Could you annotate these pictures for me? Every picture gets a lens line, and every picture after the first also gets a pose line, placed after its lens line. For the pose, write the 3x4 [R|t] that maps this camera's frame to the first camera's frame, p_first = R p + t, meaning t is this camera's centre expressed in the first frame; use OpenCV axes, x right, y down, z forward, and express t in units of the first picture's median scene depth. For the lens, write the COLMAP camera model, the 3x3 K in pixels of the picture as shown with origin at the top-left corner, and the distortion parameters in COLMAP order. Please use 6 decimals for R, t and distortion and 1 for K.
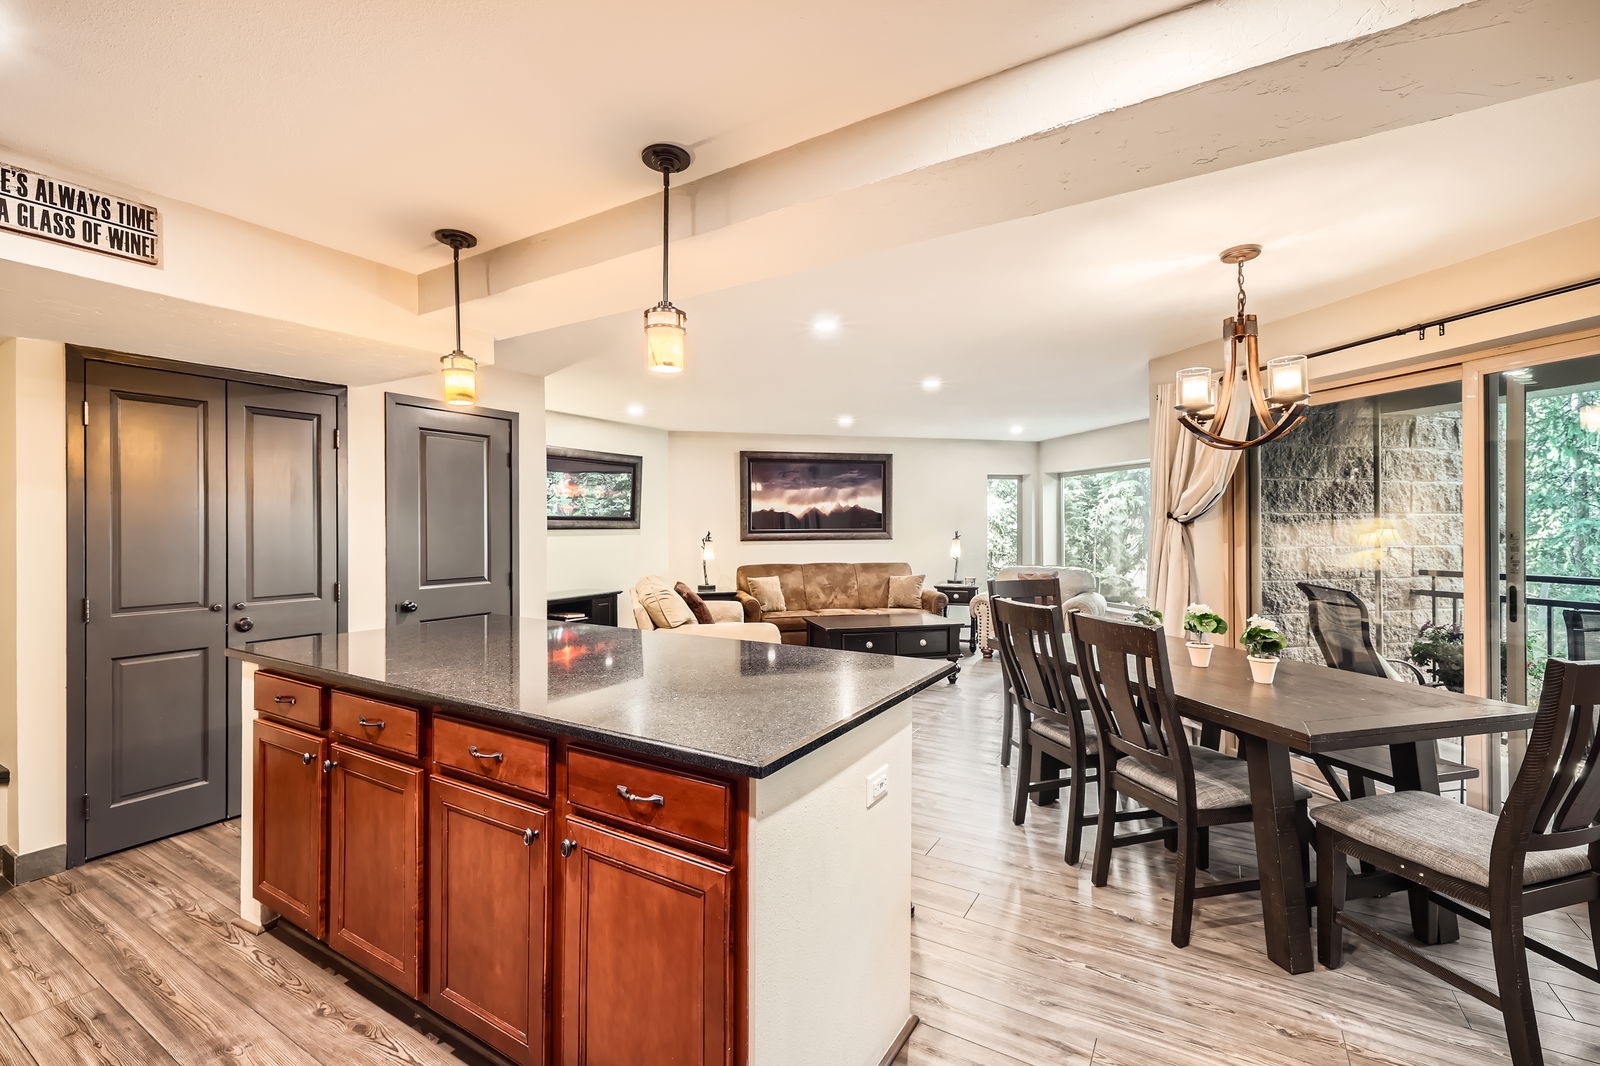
lens RADIAL K [[683.3, 0, 807.4], [0, 683.3, 528.8], [0, 0, 1]] dist [-0.012291, 0.000068]
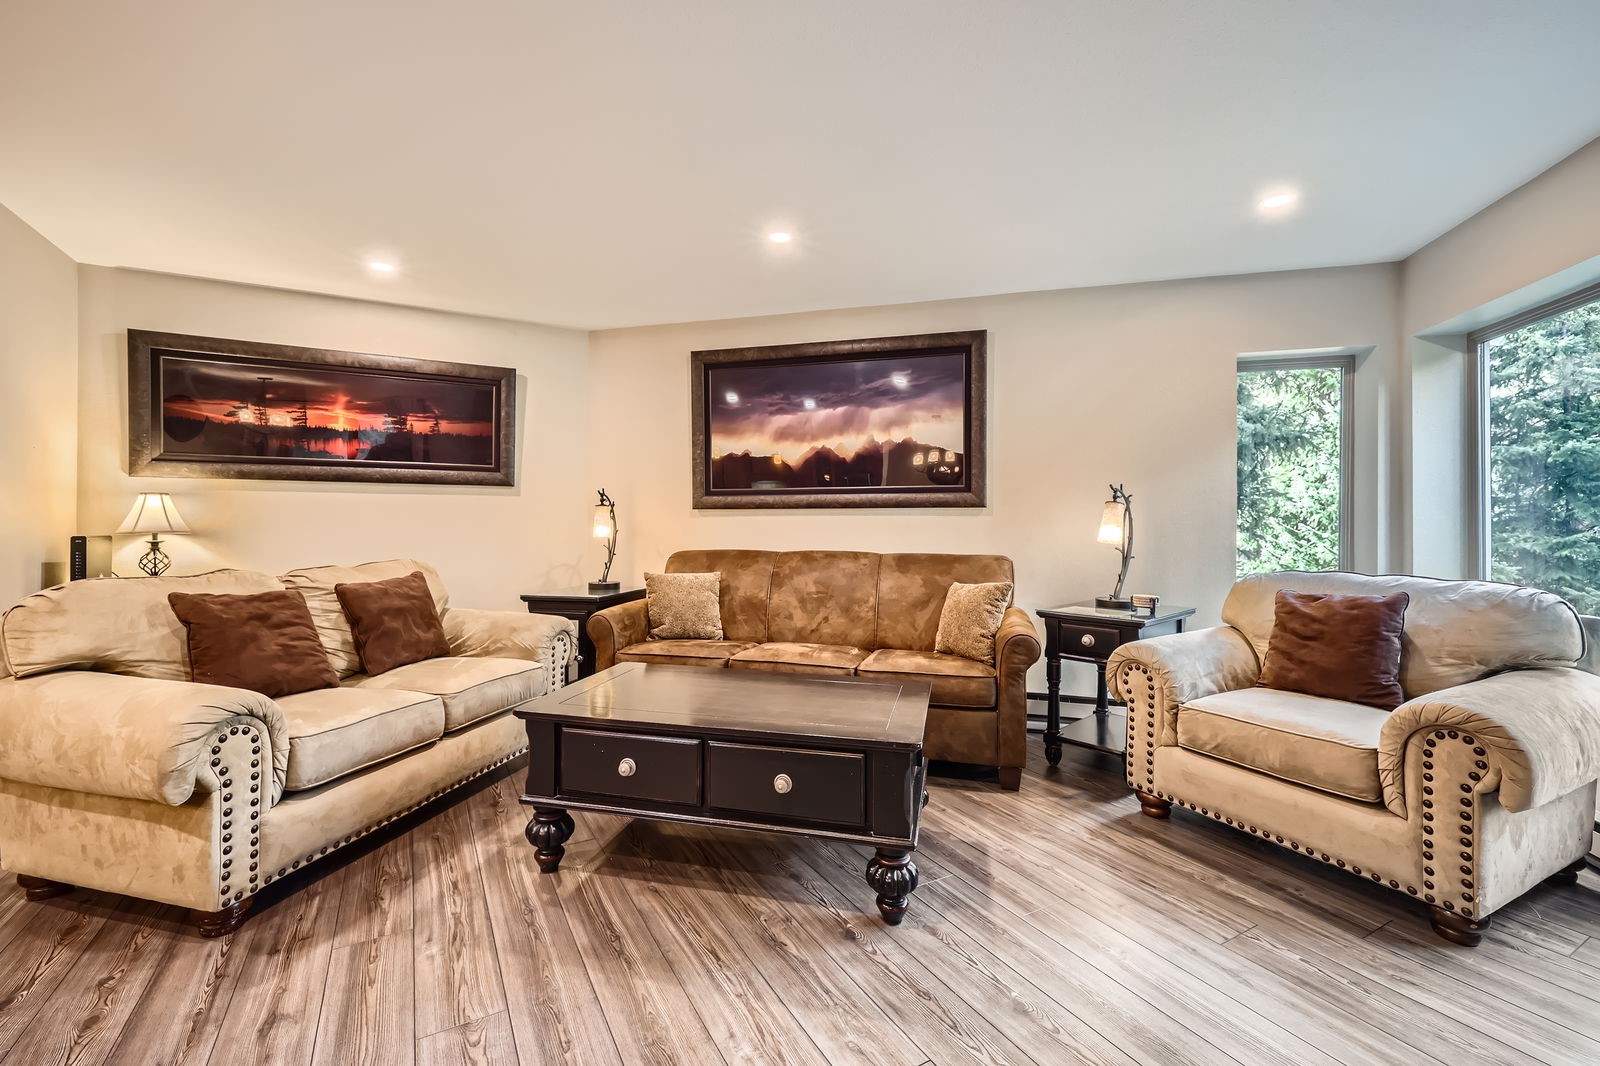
lens RADIAL K [[683.3, 0, 787.7], [0, 683.3, 526.7], [0, 0, 1]] dist [-0.012291, 0.000068]
pose [[0.859664, 0.009452, -0.510772, 0.259961], [-0.009424, 0.999952, 0.002643, 0.030168], [0.510772, 0.002542, 0.859712, 0.537786]]
